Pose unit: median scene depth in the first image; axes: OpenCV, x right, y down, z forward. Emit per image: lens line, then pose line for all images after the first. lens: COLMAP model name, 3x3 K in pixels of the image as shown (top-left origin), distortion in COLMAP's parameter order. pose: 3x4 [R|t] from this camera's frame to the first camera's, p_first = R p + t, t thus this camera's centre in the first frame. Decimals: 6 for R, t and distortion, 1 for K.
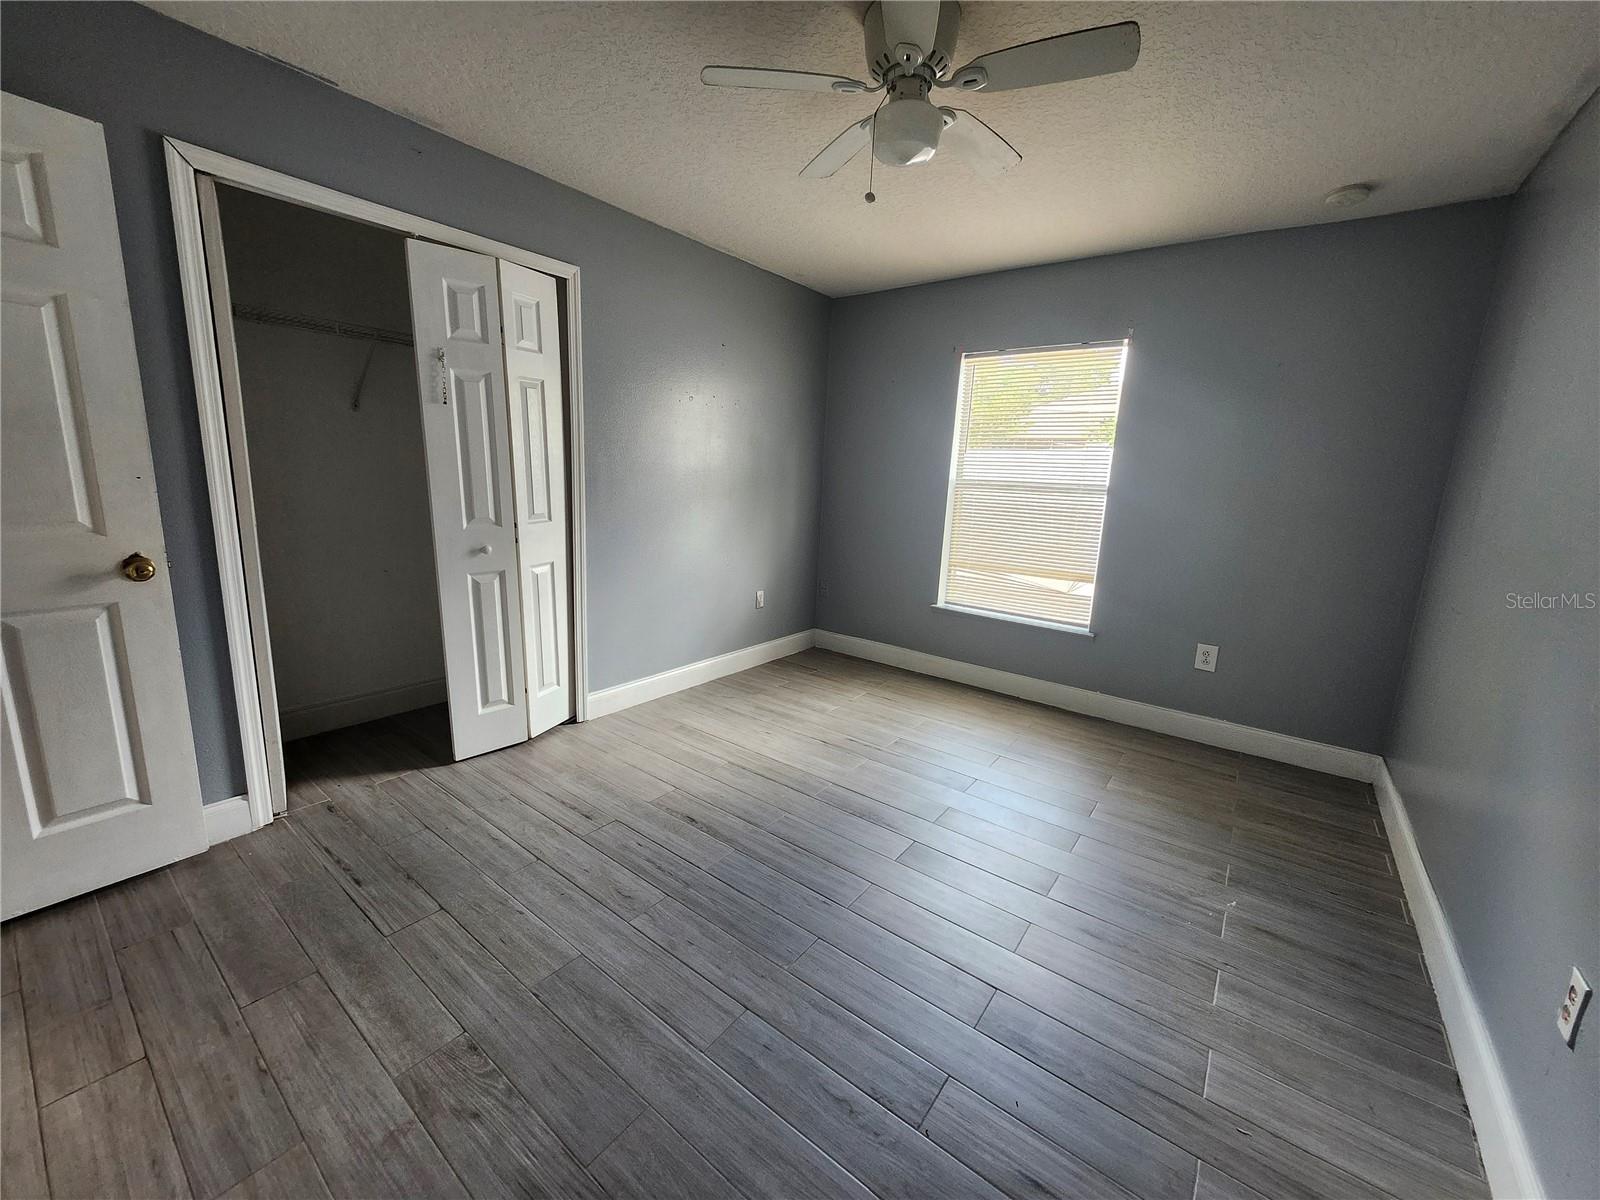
lens RADIAL K [[631.7, 0, 767.7], [0, 631.7, 587.2], [0, 0, 1]] dist [0.002087, 0.000172]
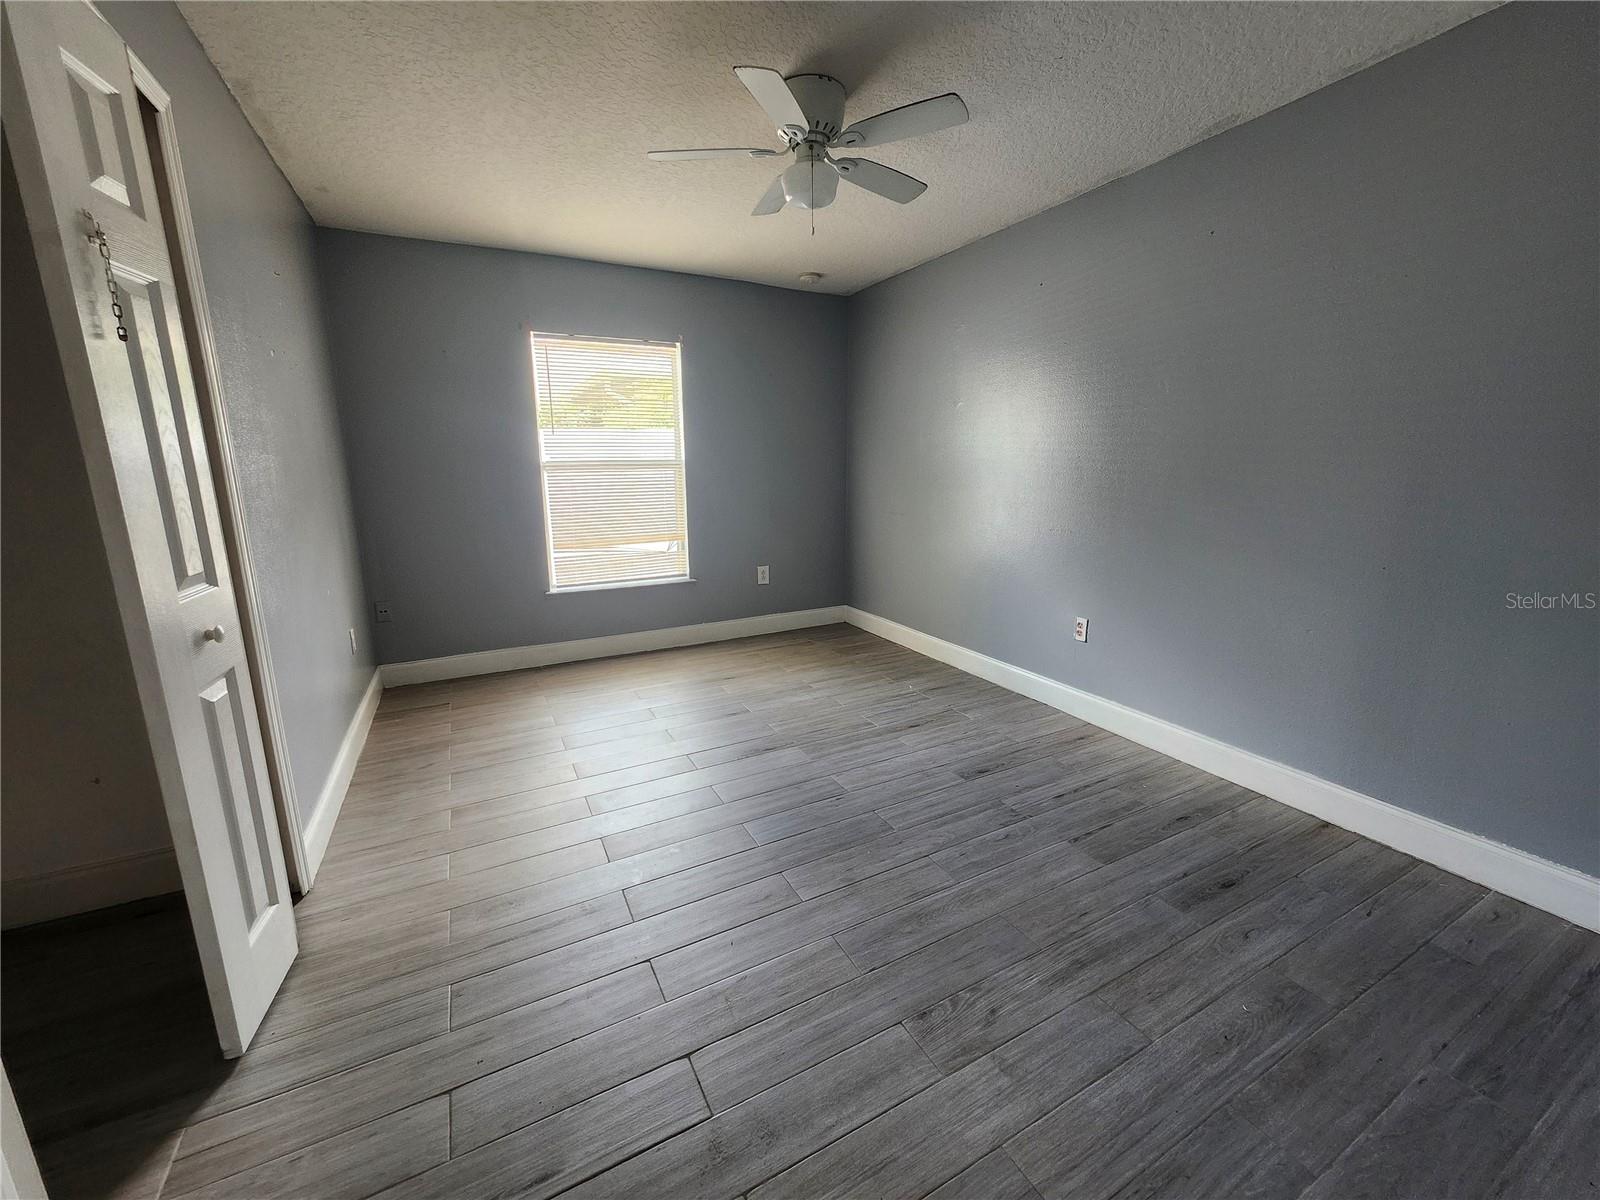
lens RADIAL K [[642.1, 0, 800.6], [0, 642.1, 594.3], [0, 0, 1]] dist [0.000619, -0.000019]
pose [[0.401970, -0.229148, 0.886516, -0.786819], [0.195376, 0.967347, 0.161453, -0.090339], [-0.894566, 0.108305, 0.433615, 0.383706]]
